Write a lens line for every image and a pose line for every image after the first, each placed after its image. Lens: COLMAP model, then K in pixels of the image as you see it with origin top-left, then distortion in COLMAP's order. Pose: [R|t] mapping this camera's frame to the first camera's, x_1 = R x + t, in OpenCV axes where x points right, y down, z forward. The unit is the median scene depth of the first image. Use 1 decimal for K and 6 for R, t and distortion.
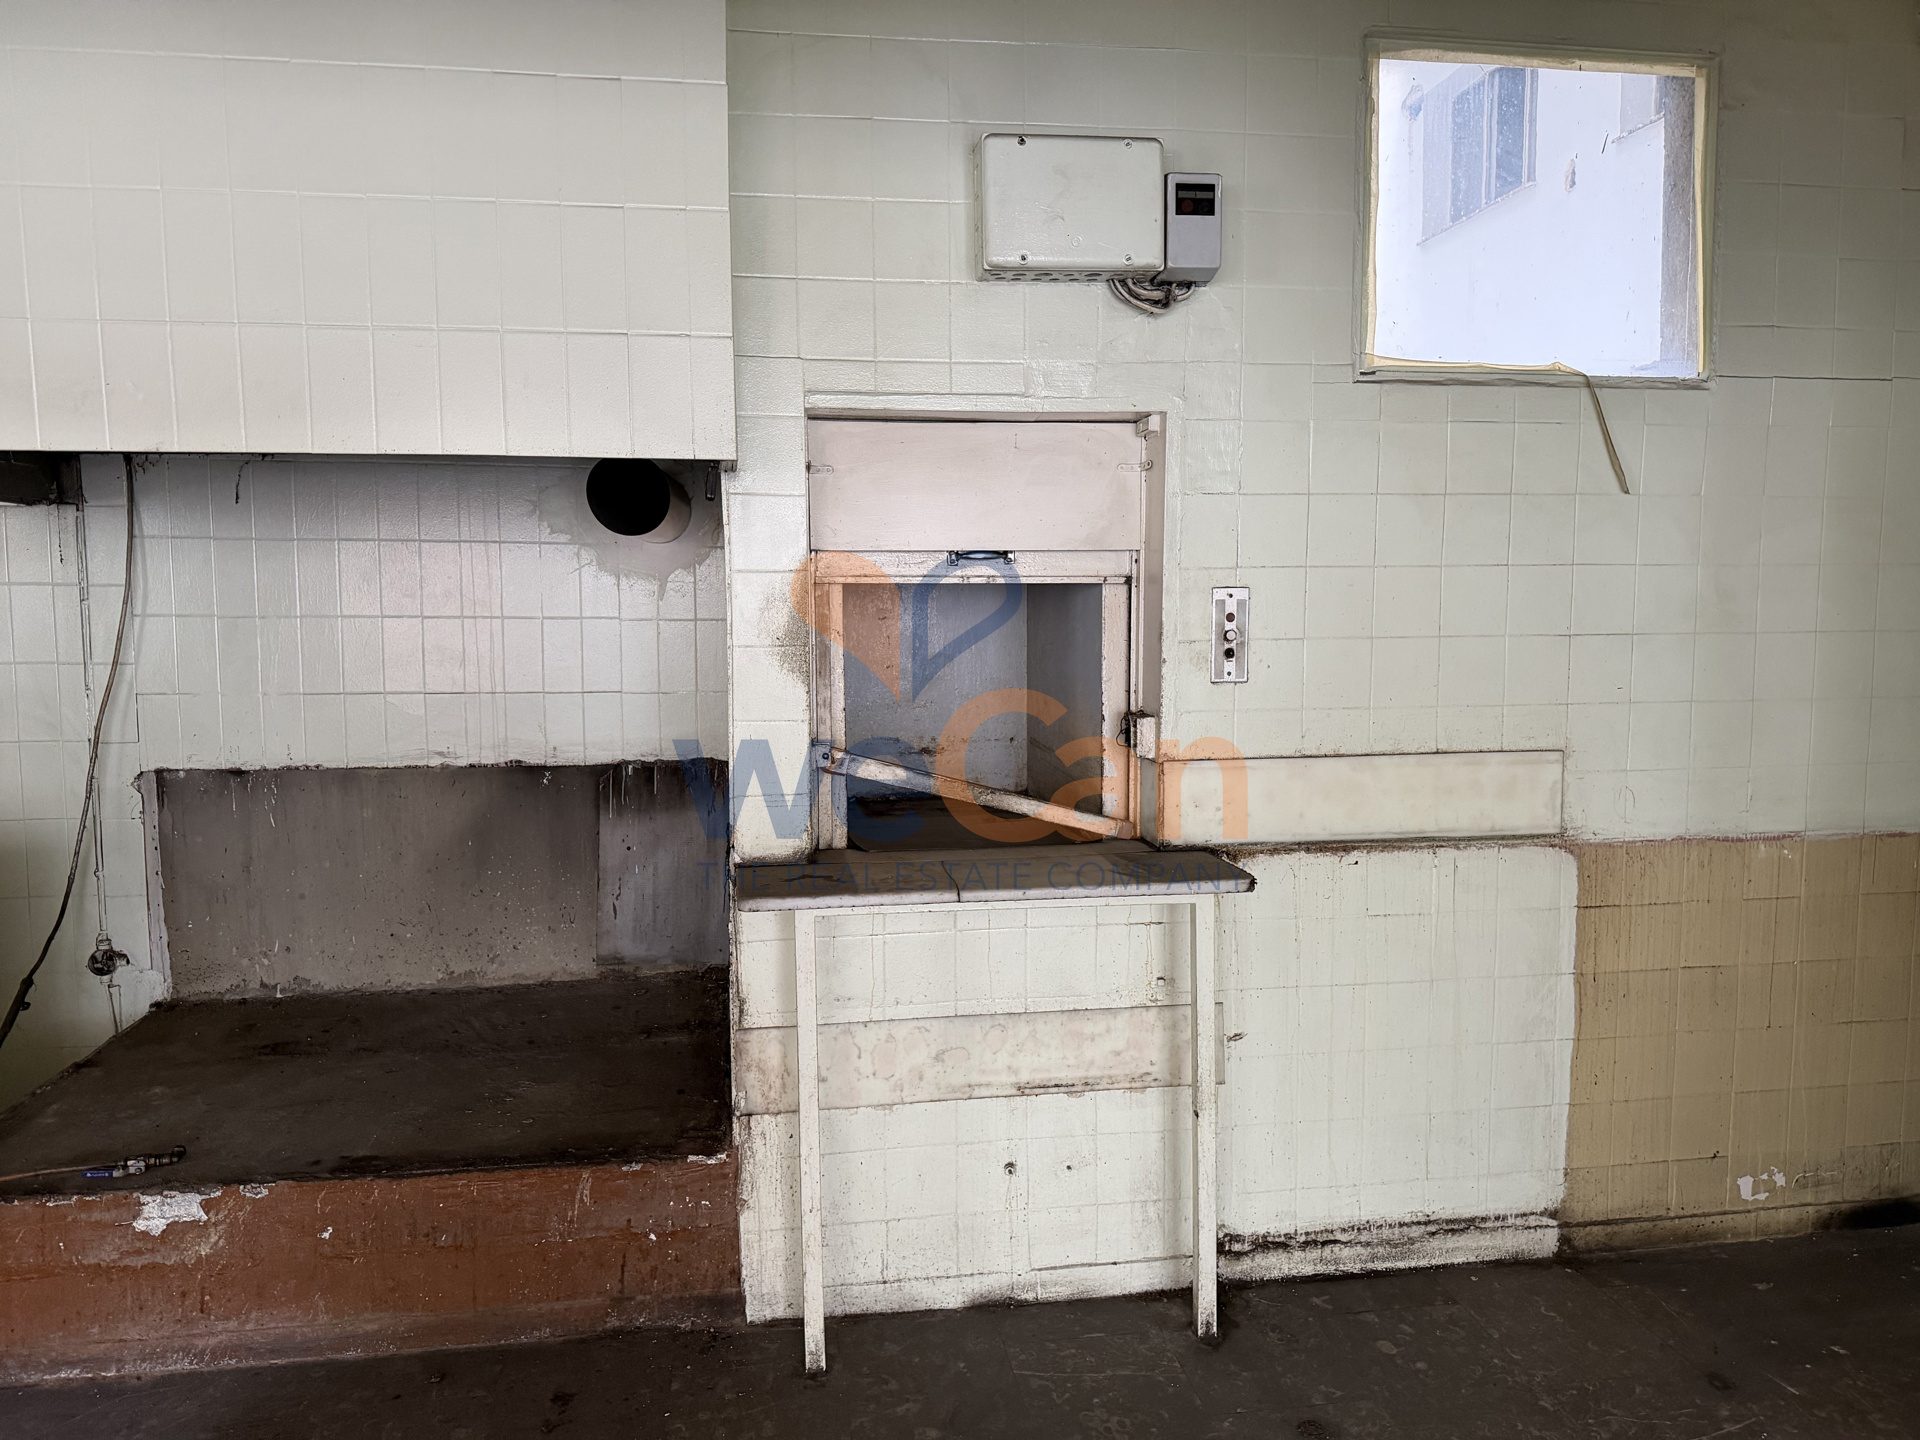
lens RADIAL K [[1328.0, 0, 957.0], [0, 1328.0, 750.3], [0, 0, 1]] dist [0.077848, -0.212418]
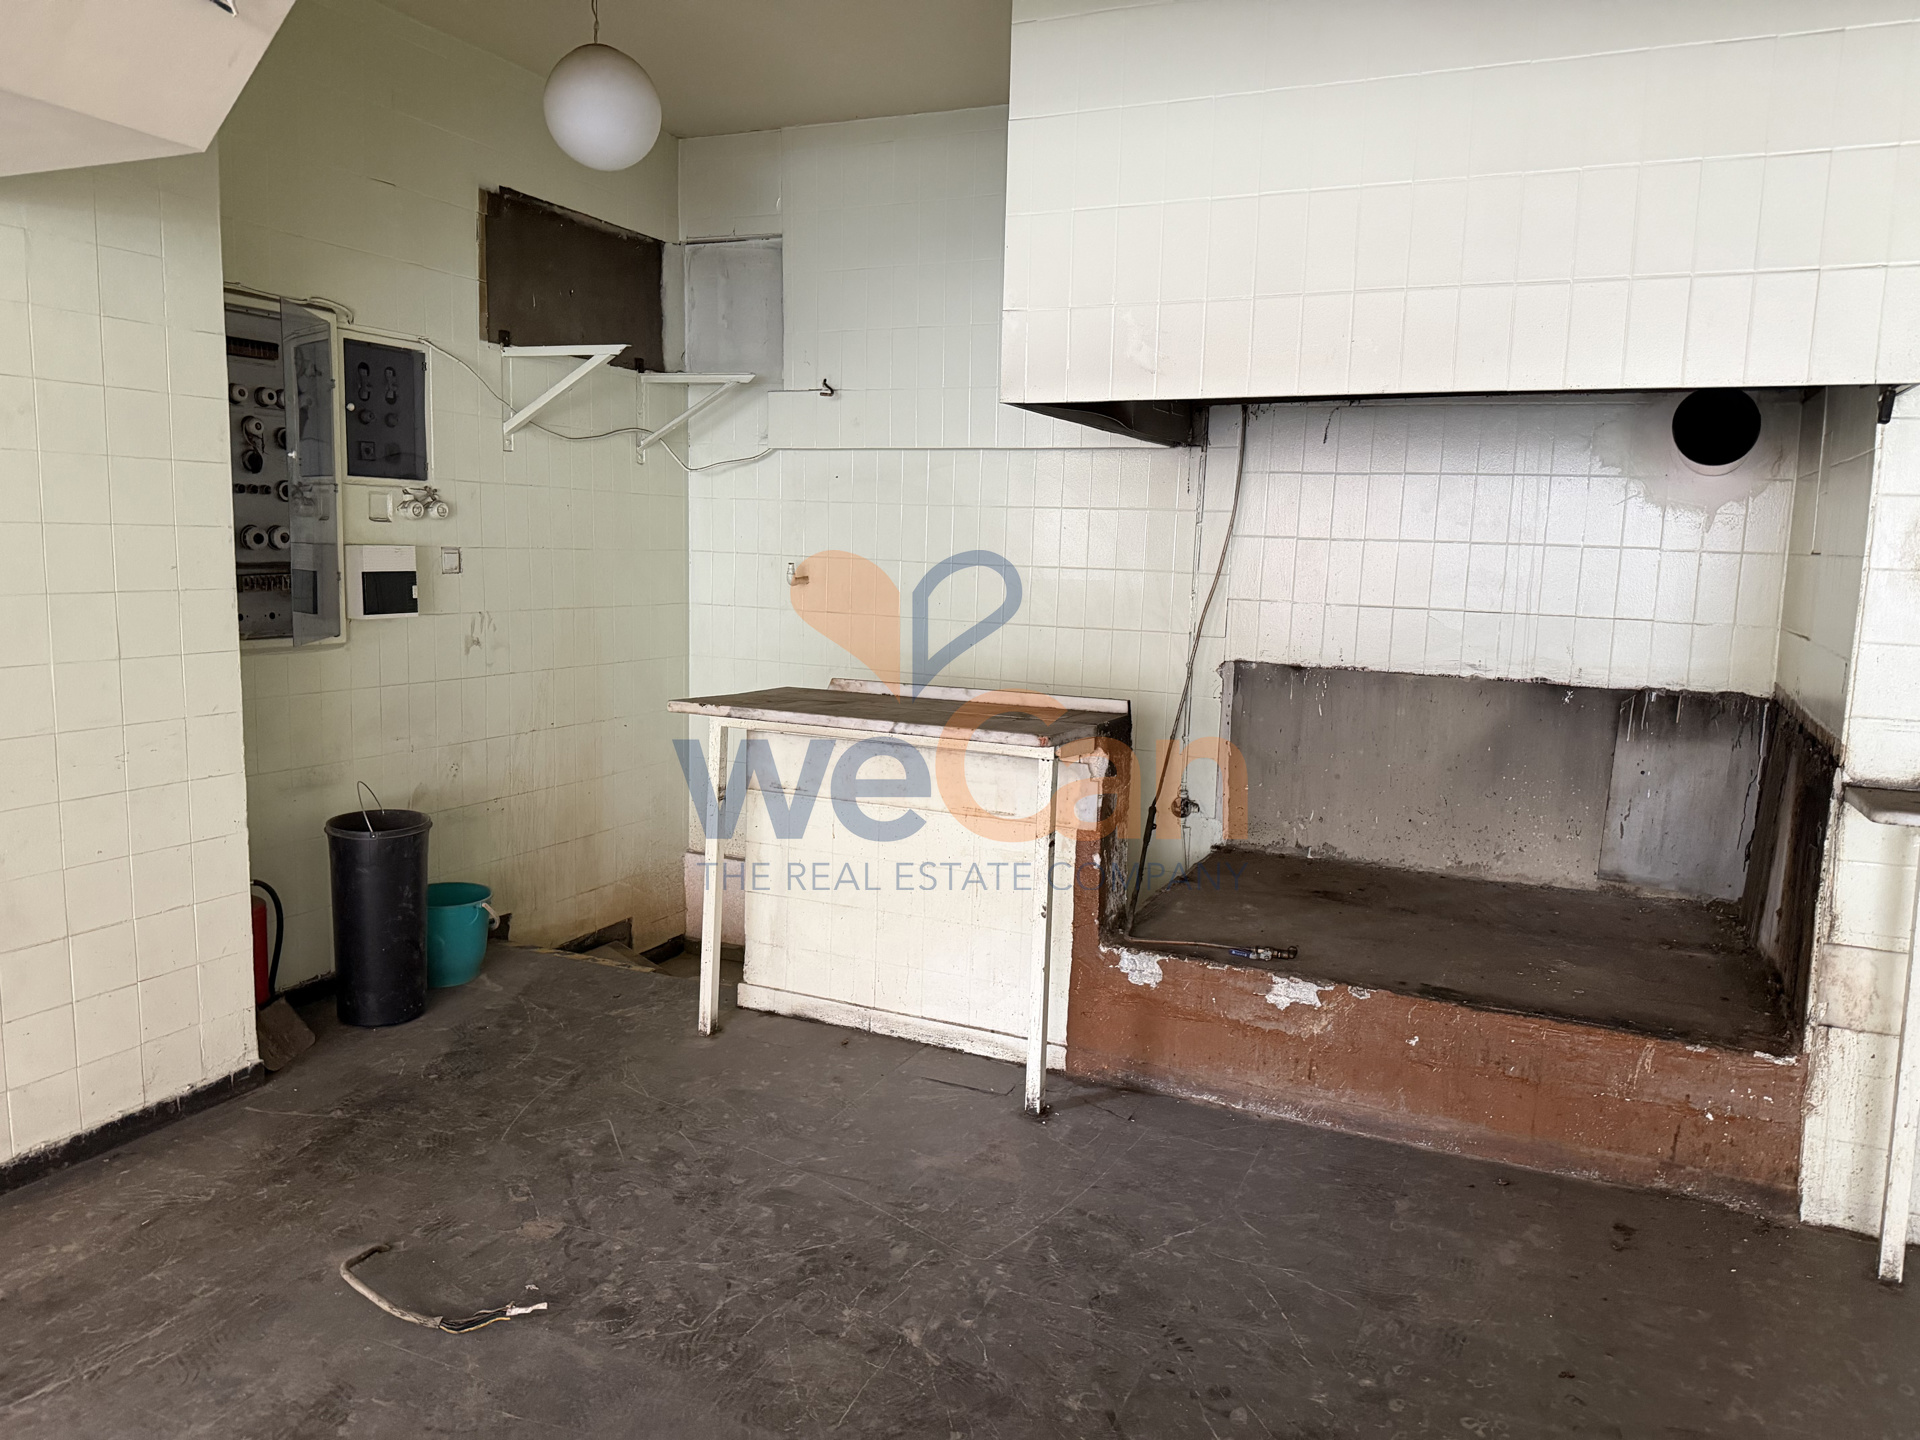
lens RADIAL K [[1330.2, 0, 966.1], [0, 1330.2, 733.5], [0, 0, 1]] dist [0.062148, -0.085675]
pose [[0.823029, 0.107228, -0.557786, -0.119913], [-0.094075, 0.994190, 0.052312, 0.045748], [0.560154, 0.009419, 0.828335, -0.187258]]
